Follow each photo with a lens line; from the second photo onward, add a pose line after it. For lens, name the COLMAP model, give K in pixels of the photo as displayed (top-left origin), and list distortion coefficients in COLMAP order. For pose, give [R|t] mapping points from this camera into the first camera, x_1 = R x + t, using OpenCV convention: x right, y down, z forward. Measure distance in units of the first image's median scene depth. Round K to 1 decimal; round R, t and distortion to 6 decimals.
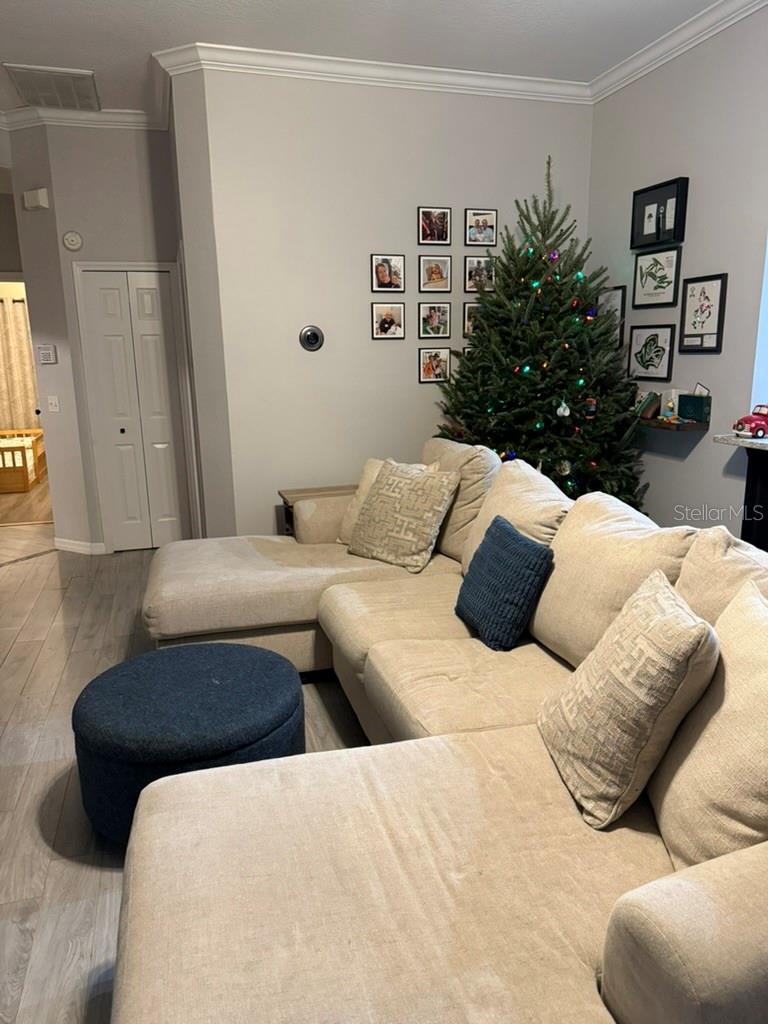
lens RADIAL K [[752.2, 0, 384.0], [0, 752.2, 512.0], [0, 0, 1]] dist [0.023842, -0.004888]
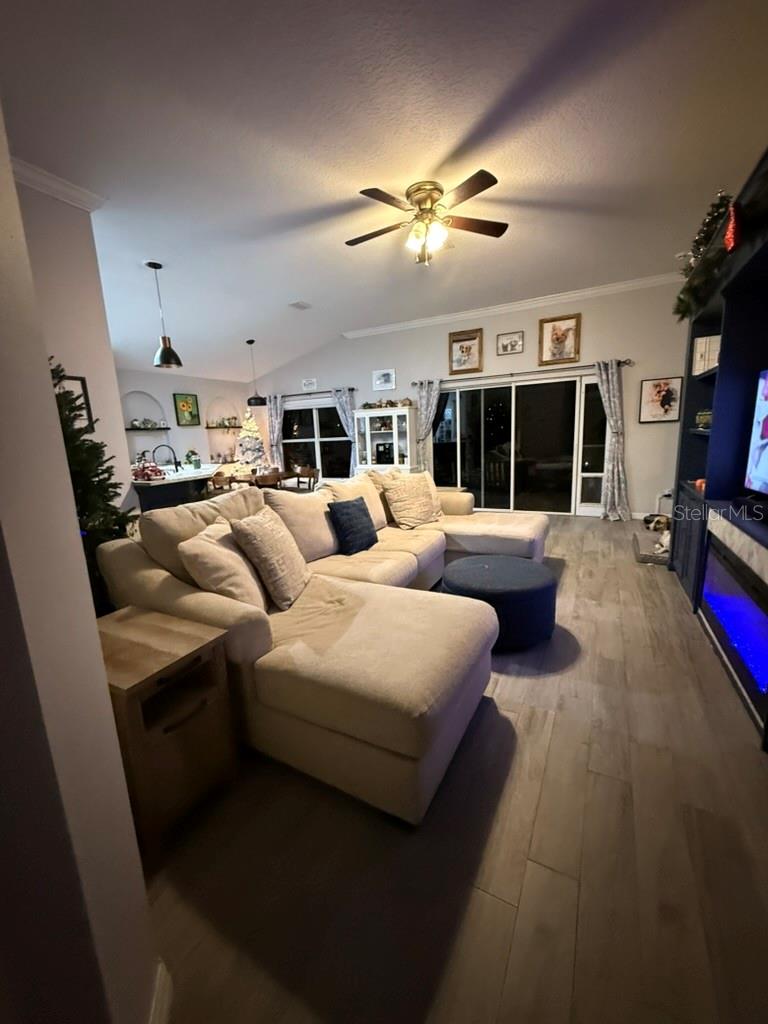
lens RADIAL K [[404.1, 0, 384.0], [0, 404.1, 512.0], [0, 0, 1]] dist [0.000432, -0.002644]
pose [[-0.701876, -0.084500, 0.707270, -0.435245], [0.208800, 0.924912, 0.317710, -0.178048], [-0.681009, 0.370671, -0.631530, 1.028607]]
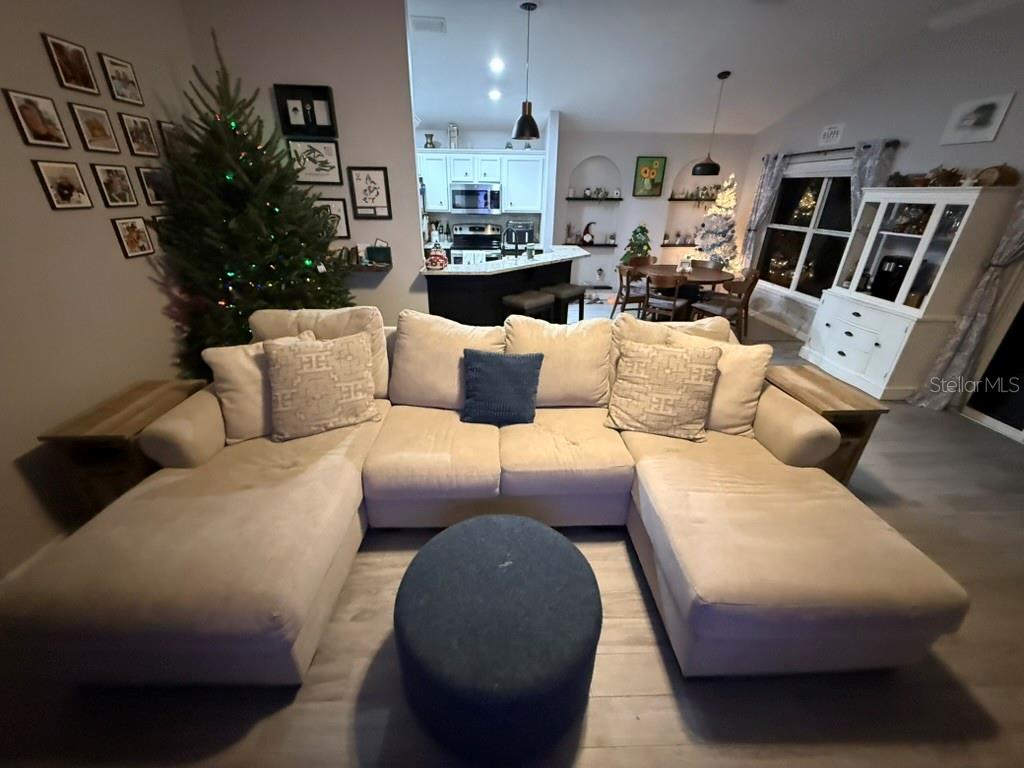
lens RADIAL K [[404.1, 0, 512.0], [0, 404.1, 384.0], [0, 0, 1]] dist [0.000432, -0.002644]
pose [[0.274489, -0.390373, 0.878786, -0.350637], [0.186254, 0.918165, 0.349689, -0.126275], [-0.943380, 0.067692, 0.324735, 0.443847]]
